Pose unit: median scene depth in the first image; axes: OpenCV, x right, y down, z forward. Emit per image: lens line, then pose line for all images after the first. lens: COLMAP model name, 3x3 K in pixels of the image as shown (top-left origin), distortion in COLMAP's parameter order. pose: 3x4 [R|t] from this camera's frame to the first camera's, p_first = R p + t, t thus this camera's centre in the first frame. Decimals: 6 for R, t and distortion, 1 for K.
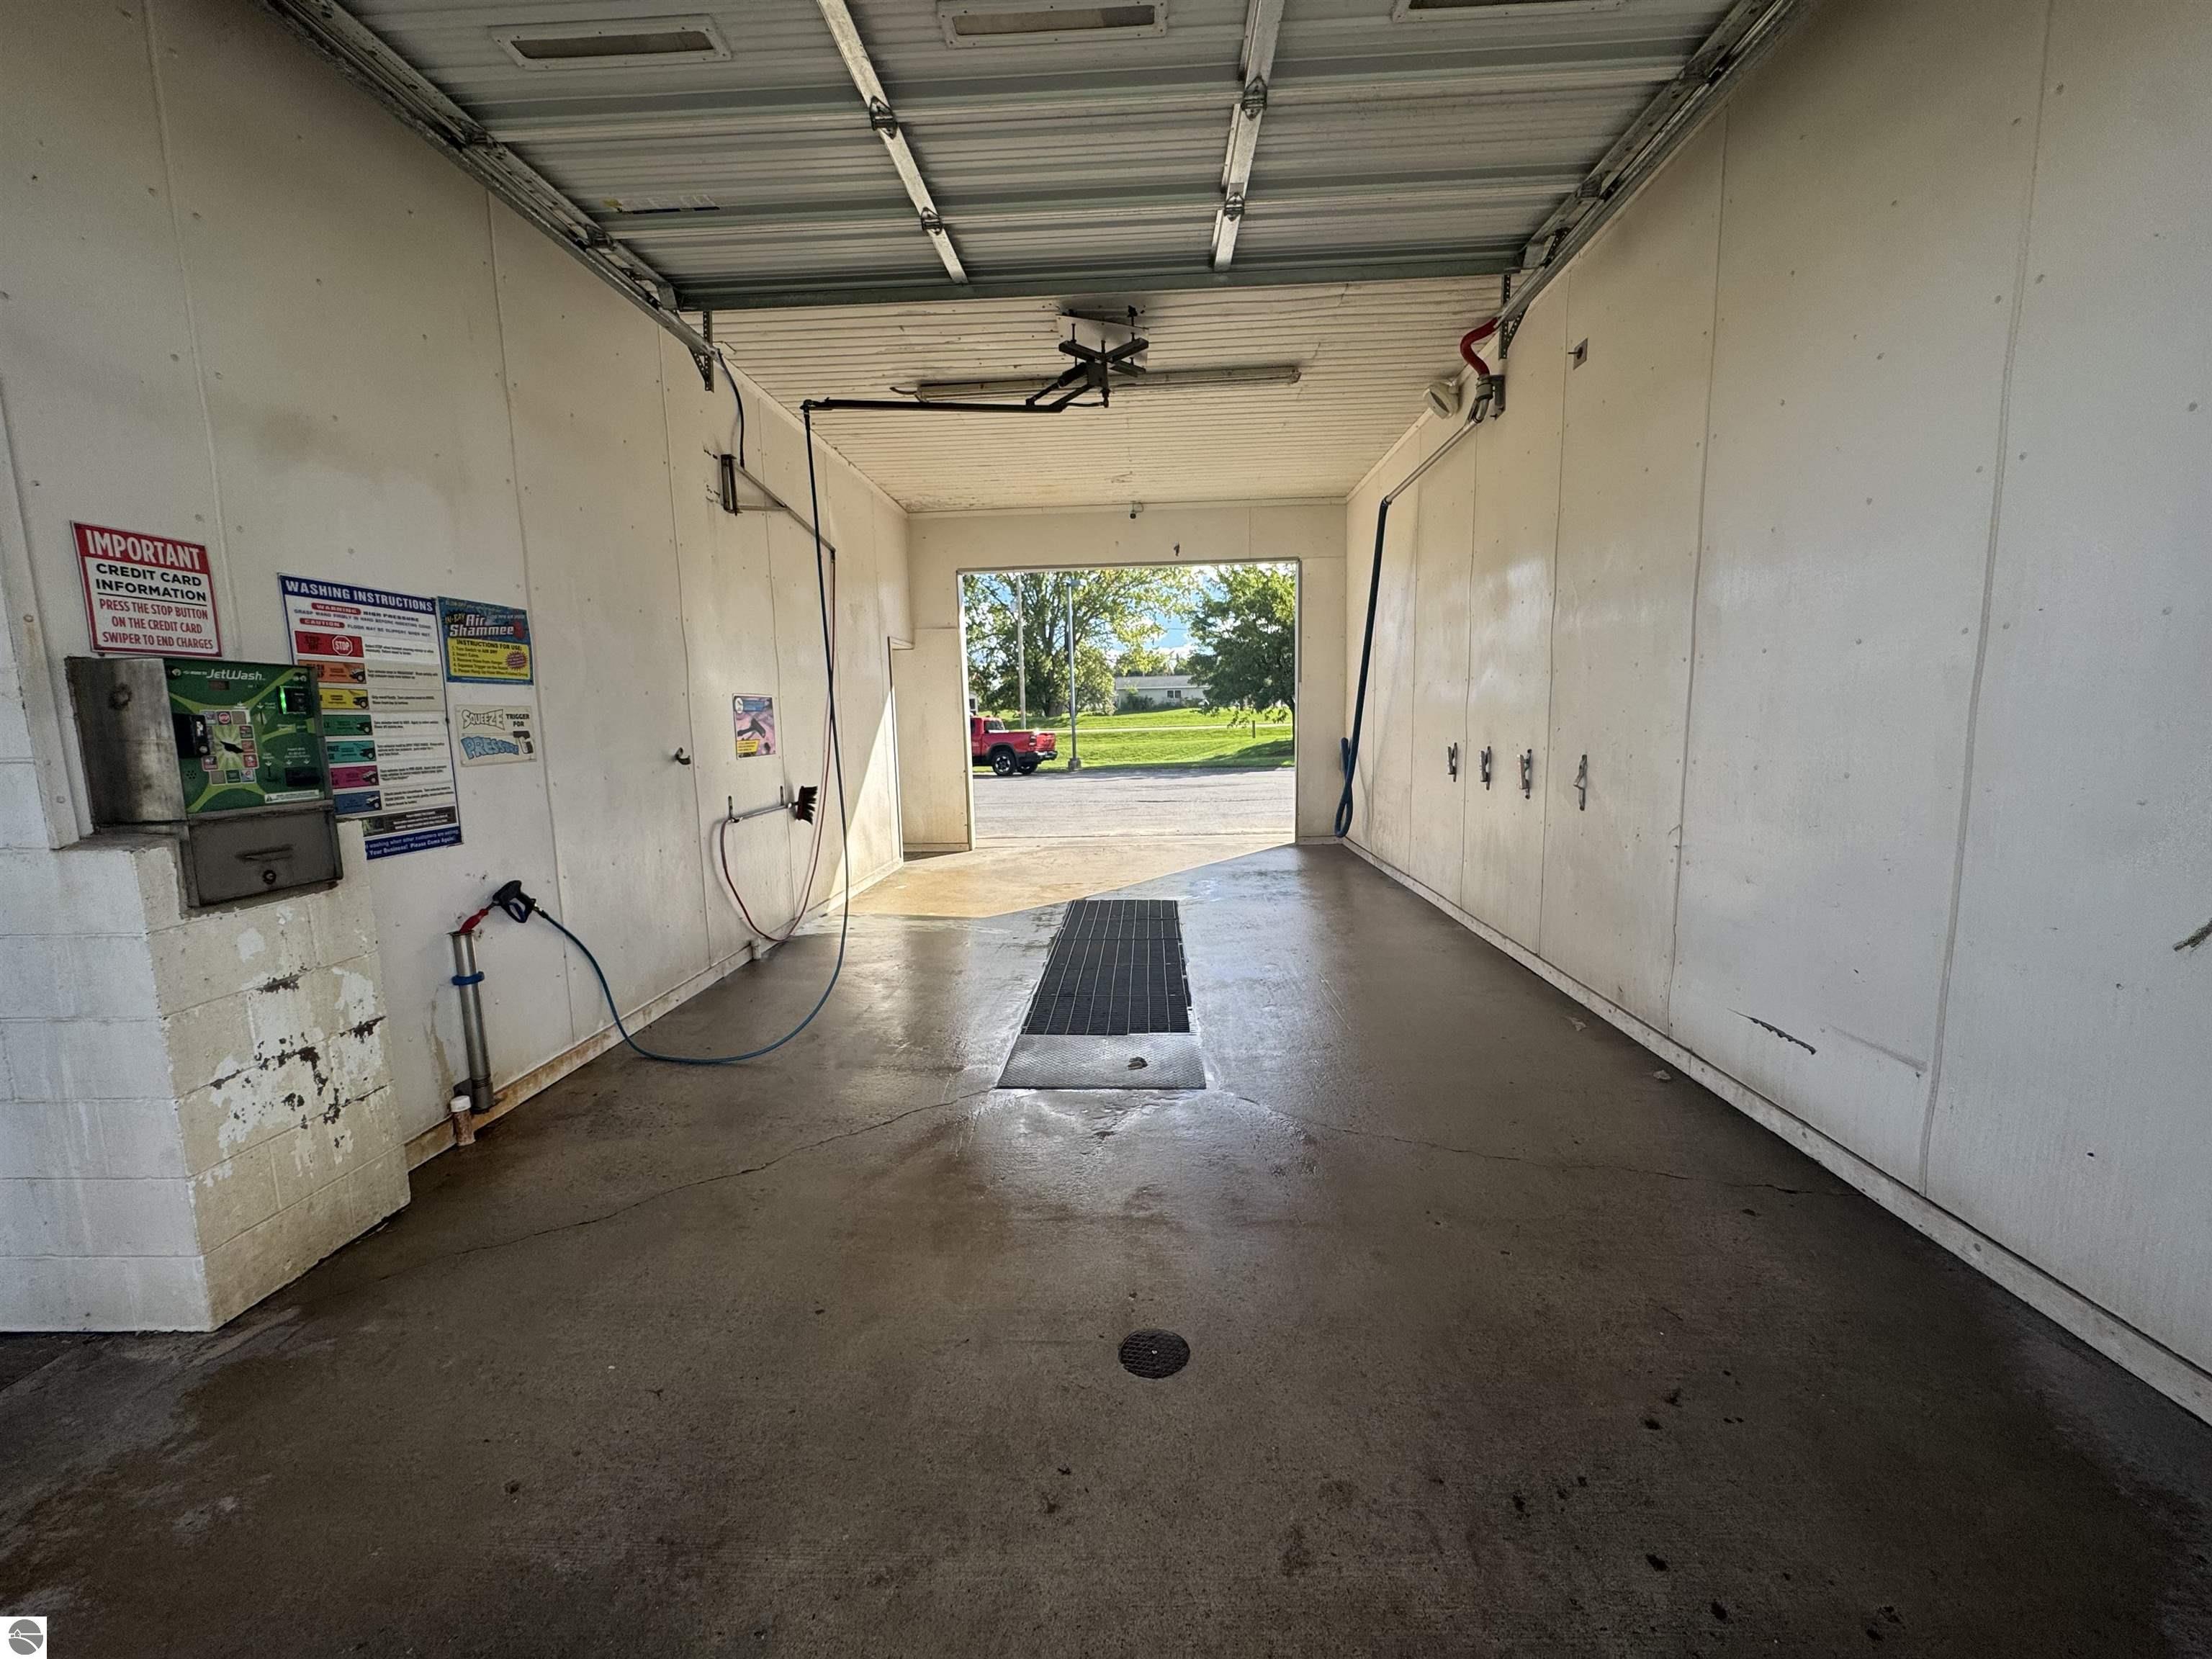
lens RADIAL K [[892.2, 0, 1106.0], [0, 892.2, 829.5], [0, 0, 1]] dist [0.001803, 0.000475]
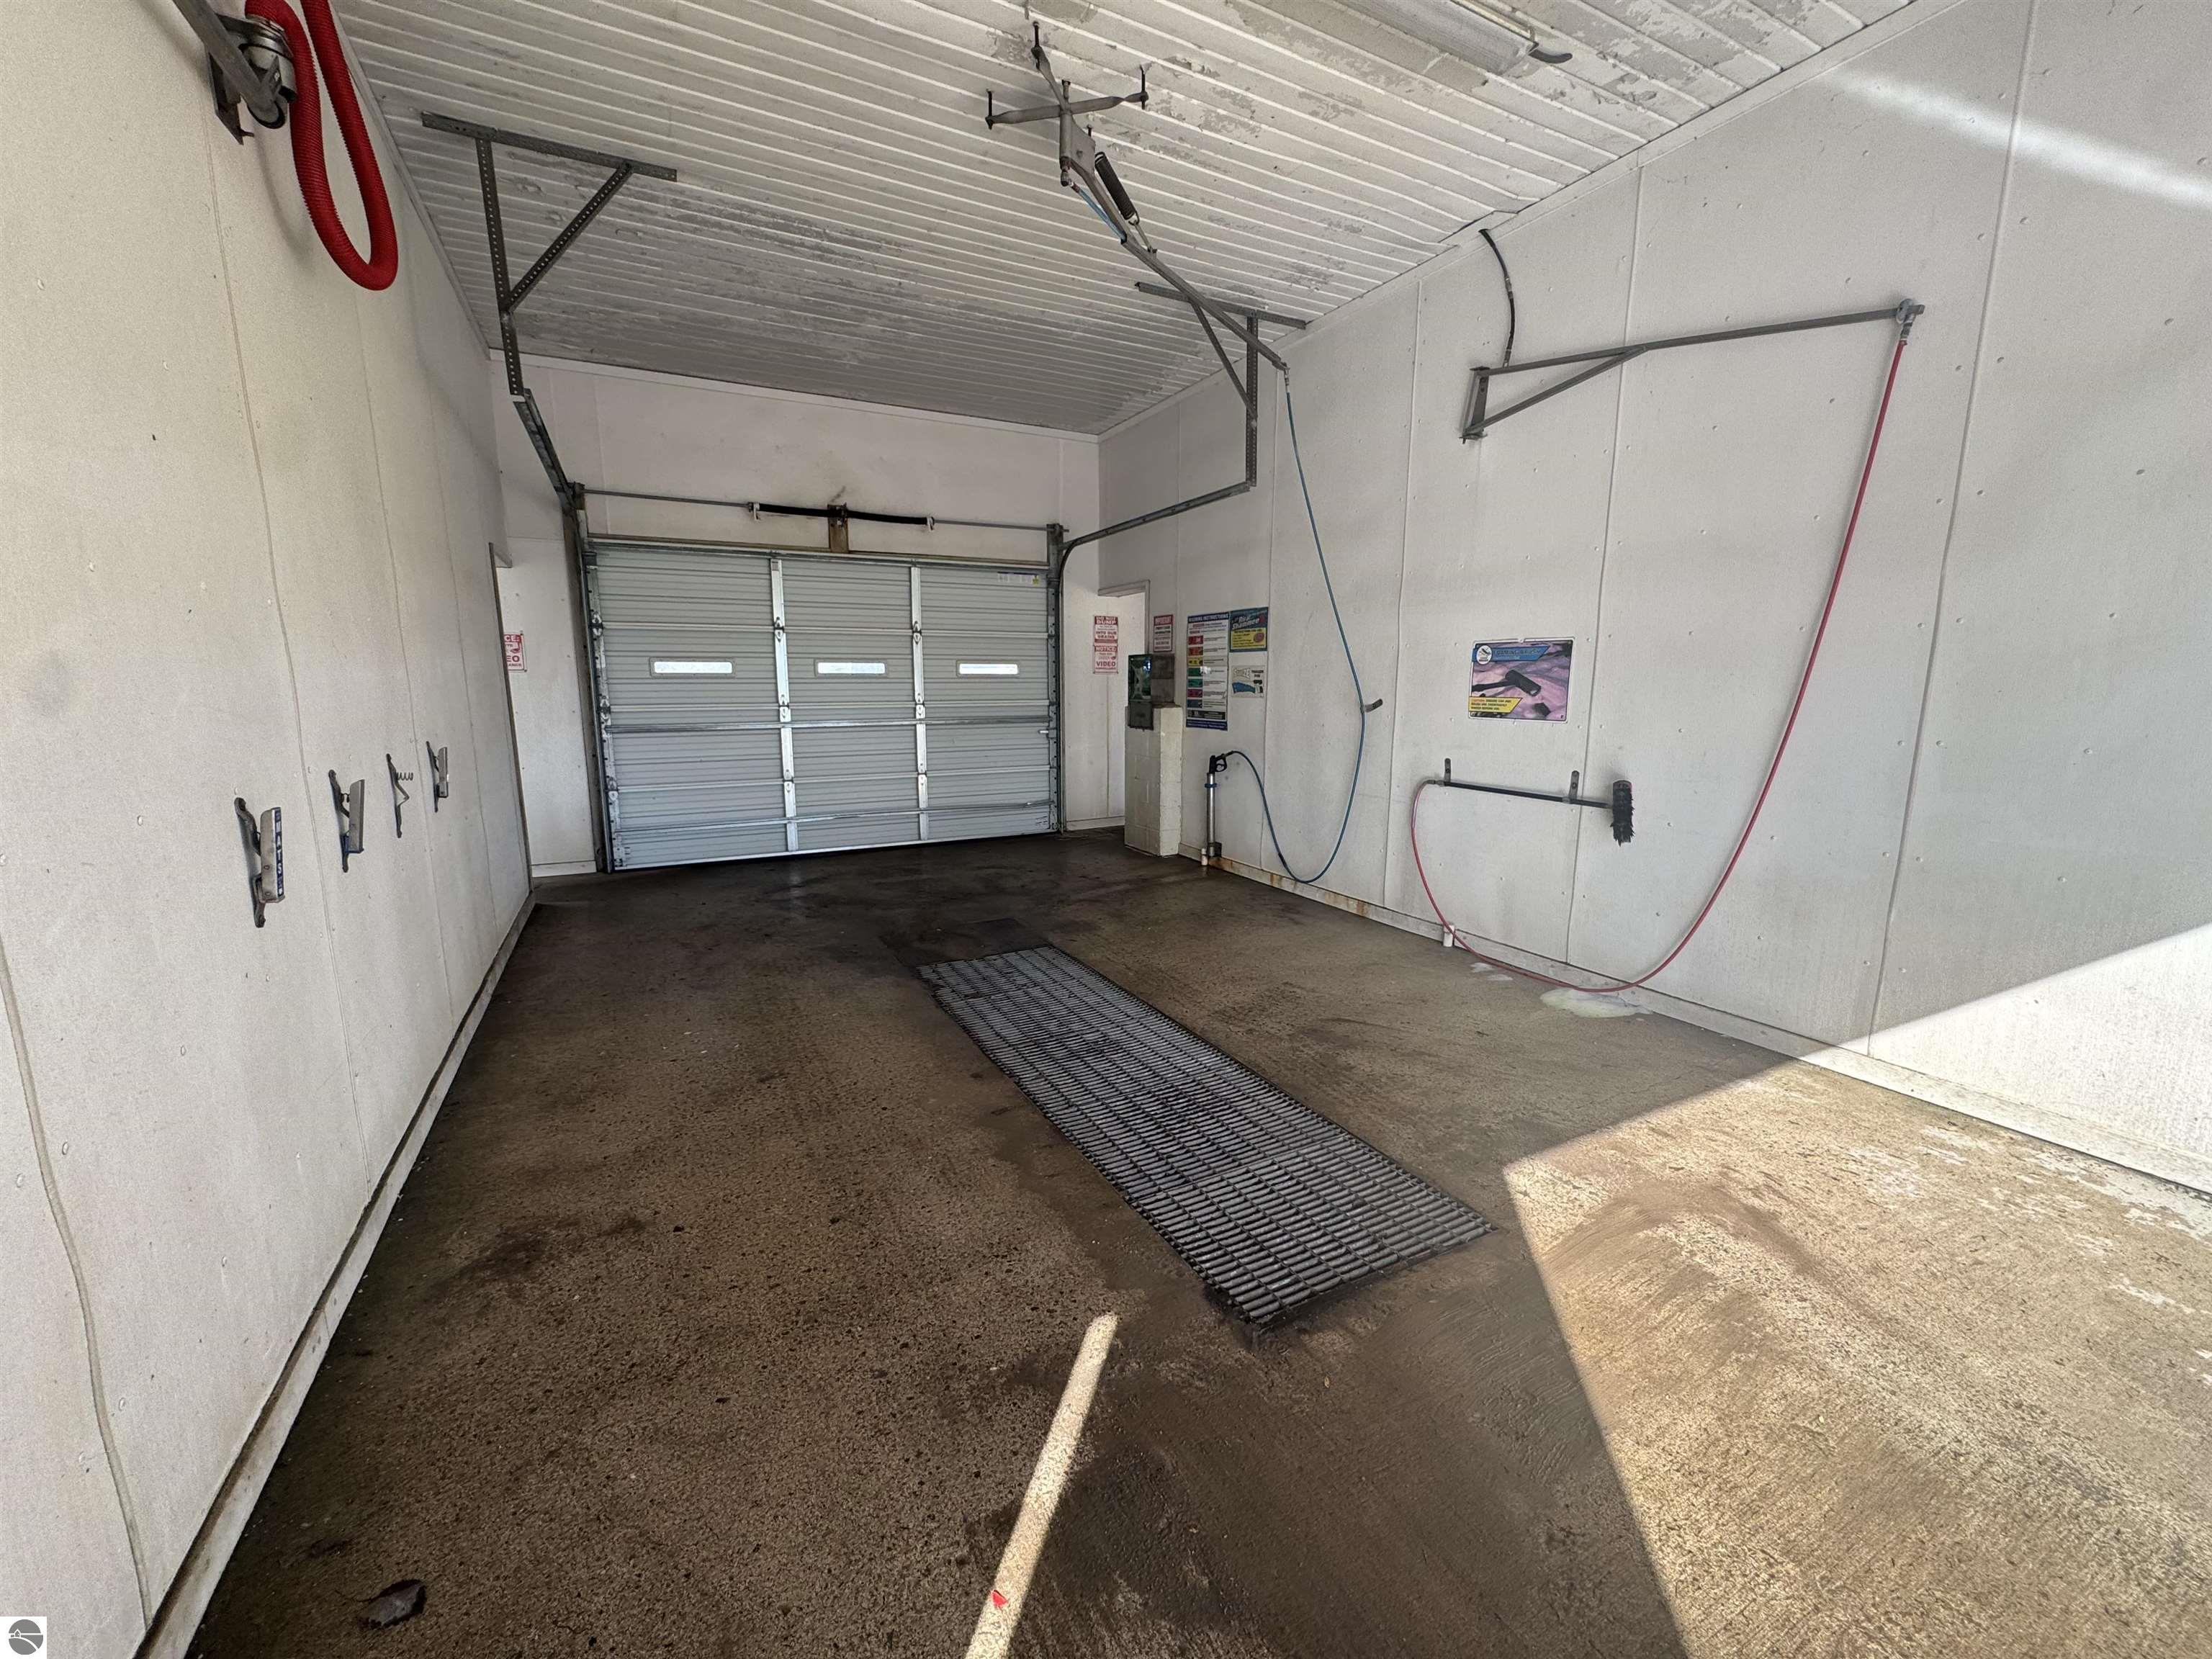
lens RADIAL K [[892.2, 0, 1106.0], [0, 892.2, 829.5], [0, 0, 1]] dist [0.001803, 0.000475]
pose [[-0.855735, 0.108450, -0.505921, 0.648607], [-0.049306, 0.956246, 0.288380, -0.381284], [0.515060, 0.271722, -0.812946, 2.850384]]
